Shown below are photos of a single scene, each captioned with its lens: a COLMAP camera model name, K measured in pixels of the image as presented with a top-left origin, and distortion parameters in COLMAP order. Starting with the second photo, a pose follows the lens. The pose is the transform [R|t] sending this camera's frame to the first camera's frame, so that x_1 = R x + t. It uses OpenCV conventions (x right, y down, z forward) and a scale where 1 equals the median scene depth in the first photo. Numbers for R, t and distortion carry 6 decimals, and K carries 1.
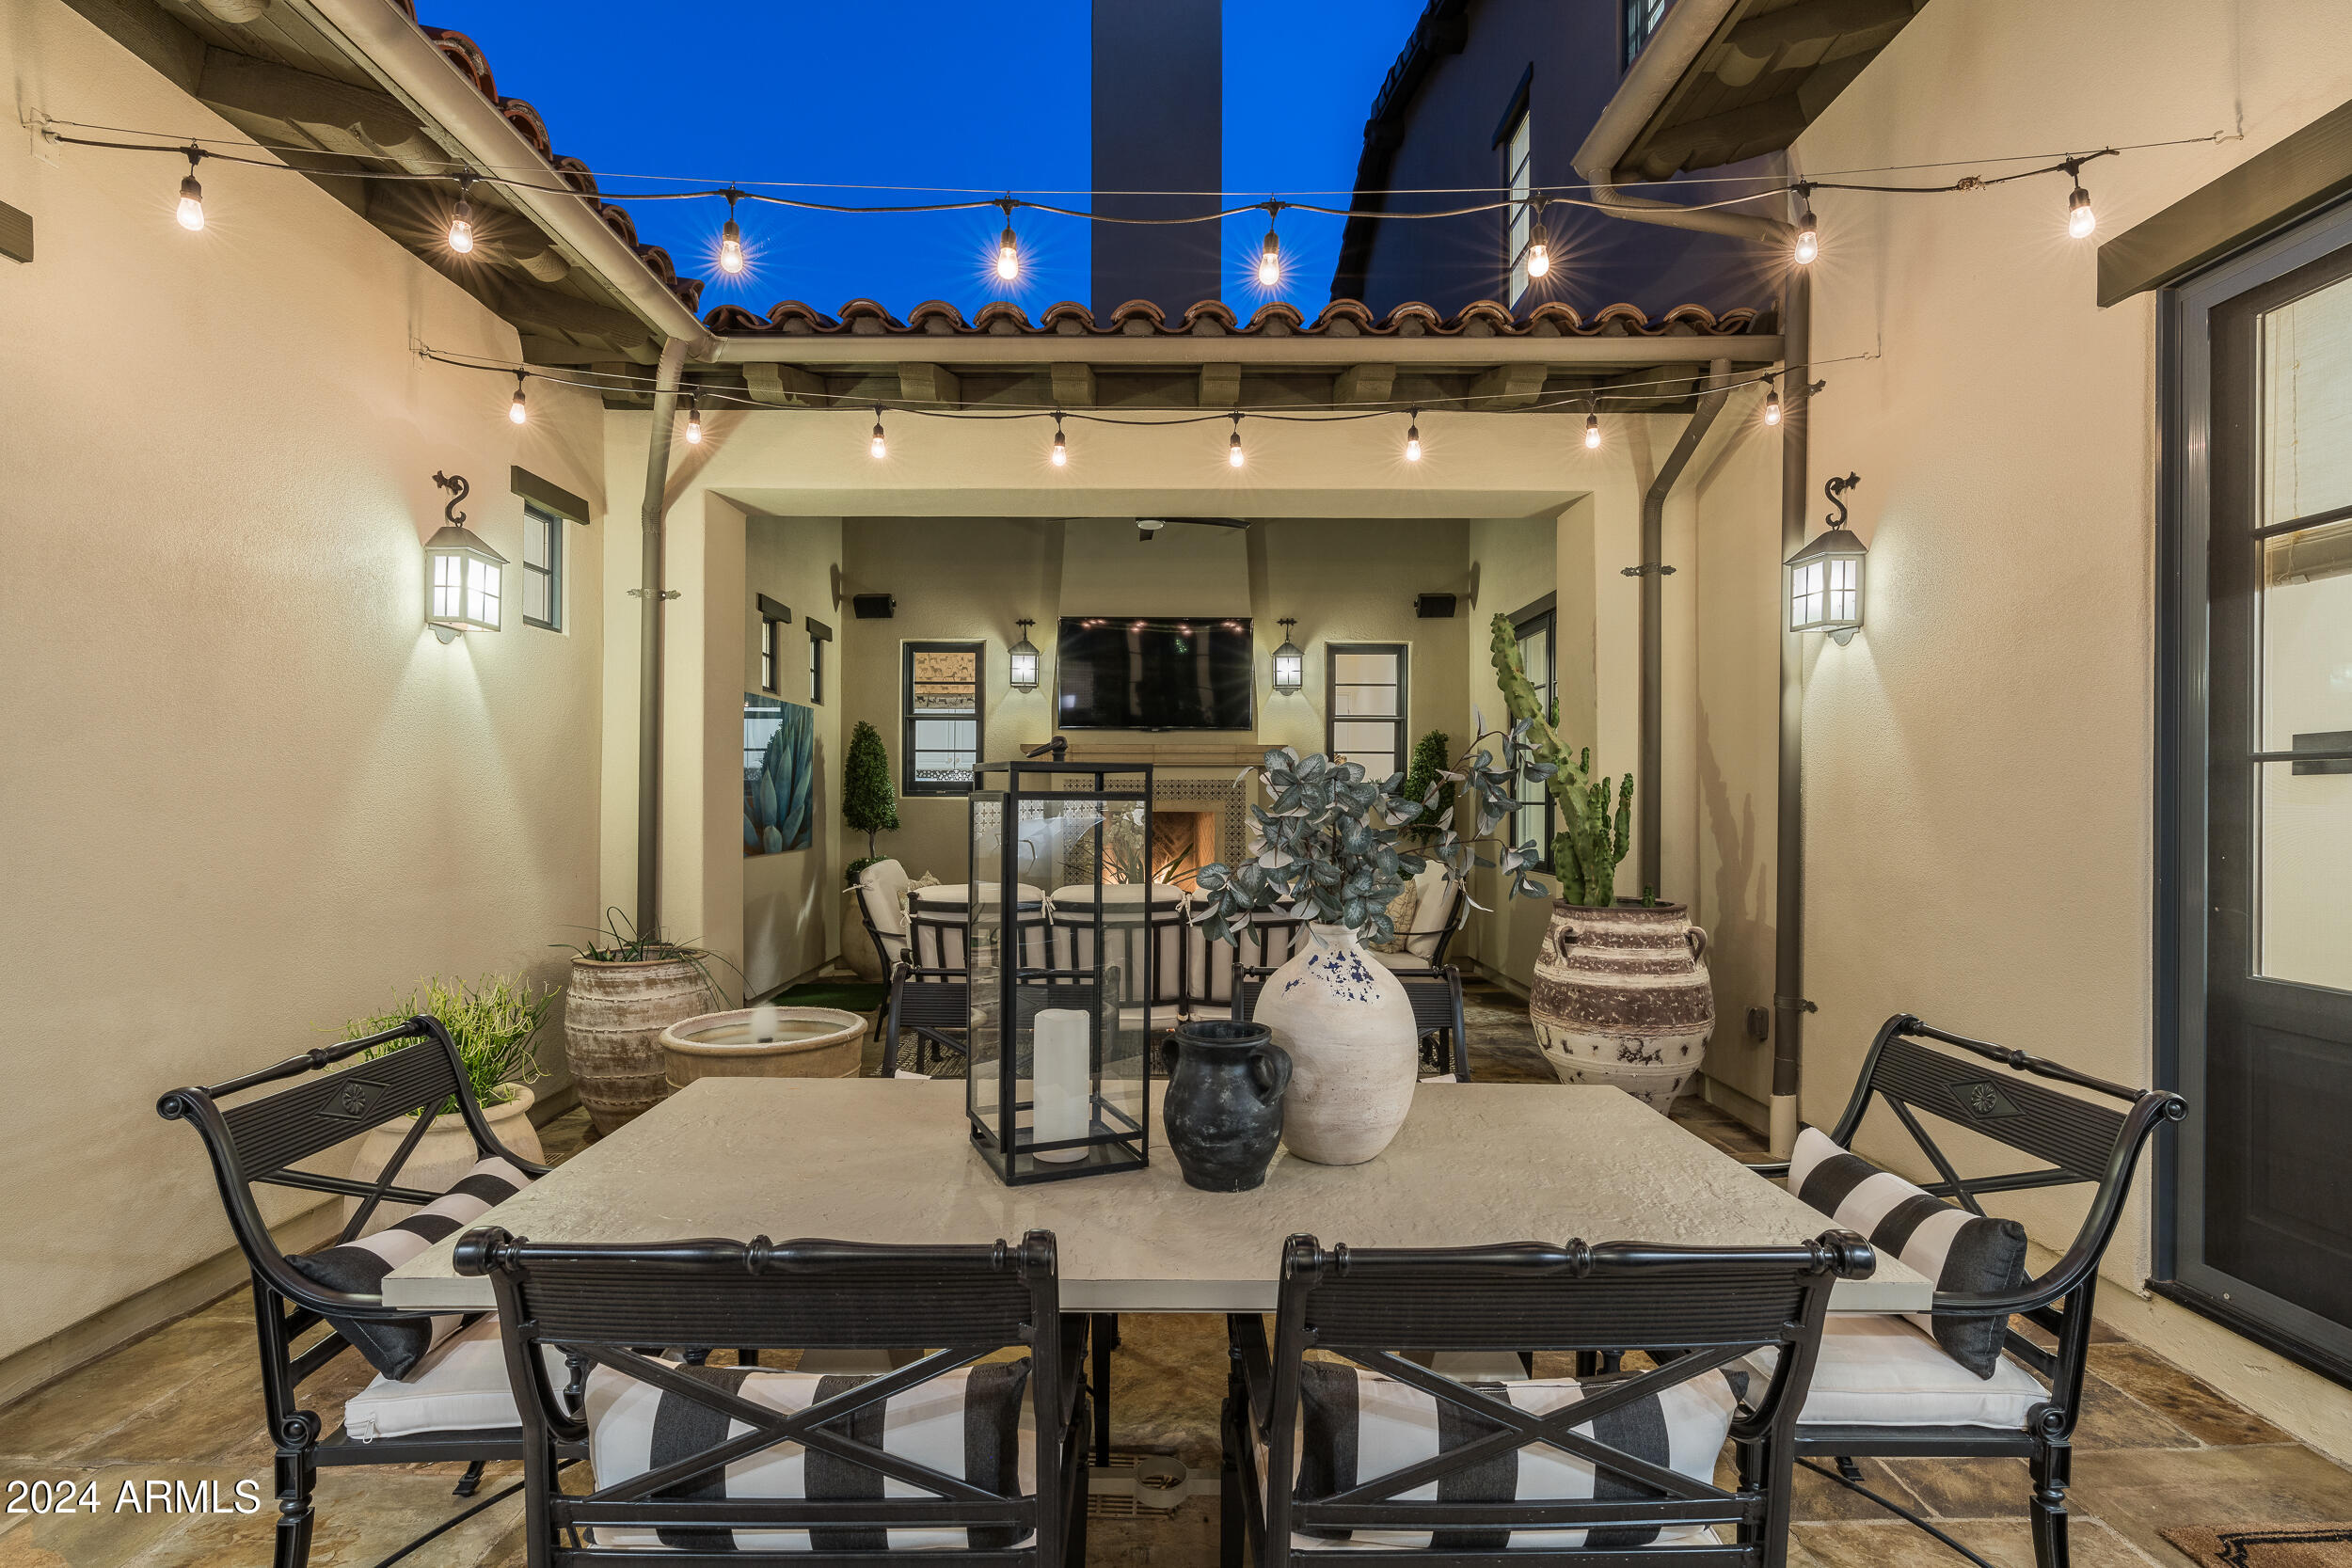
lens RADIAL K [[1145.5, 0, 1164.6], [0, 1145.5, 797.6], [0, 0, 1]] dist [-0.014805, 0.008574]
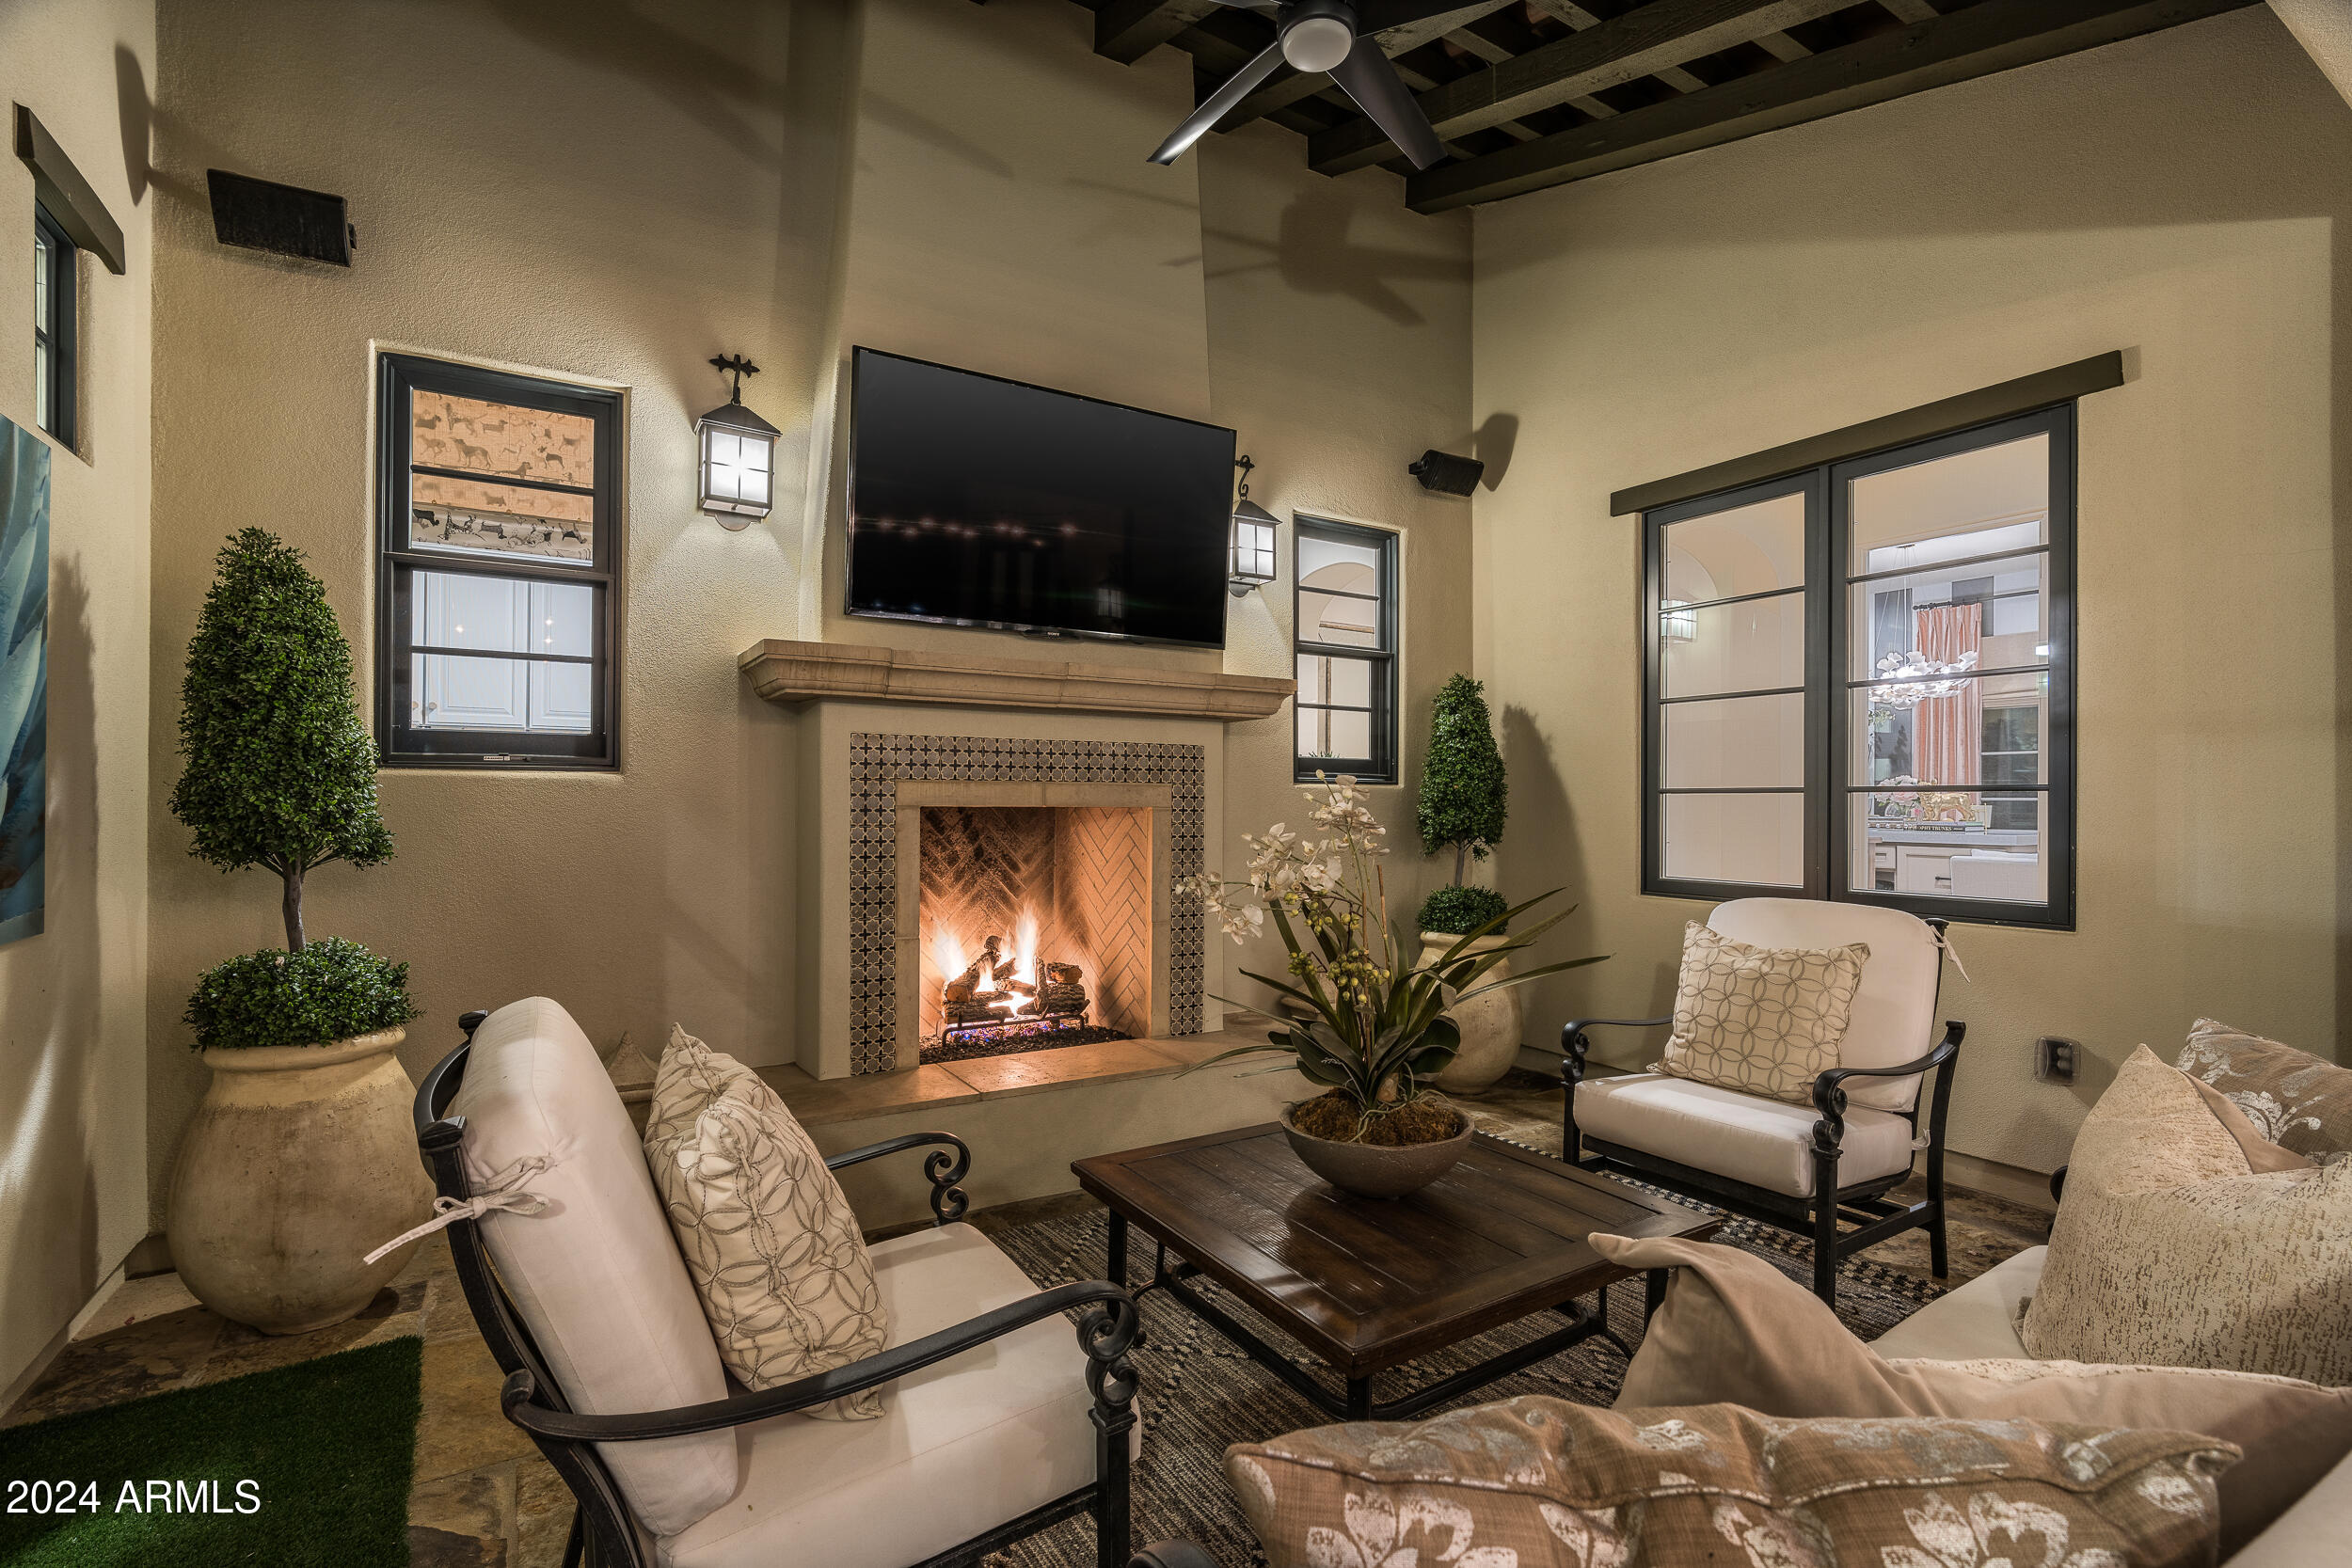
lens RADIAL K [[1056.2, 0, 1164.6], [0, 1056.2, 798.1], [0, 0, 1]] dist [-0.017974, 0.007260]
pose [[0.853029, 0.000913, 0.521862, -0.188784], [0.000095, 0.999998, -0.001904, 0.009206], [-0.521863, 0.001674, 0.853028, 0.581591]]
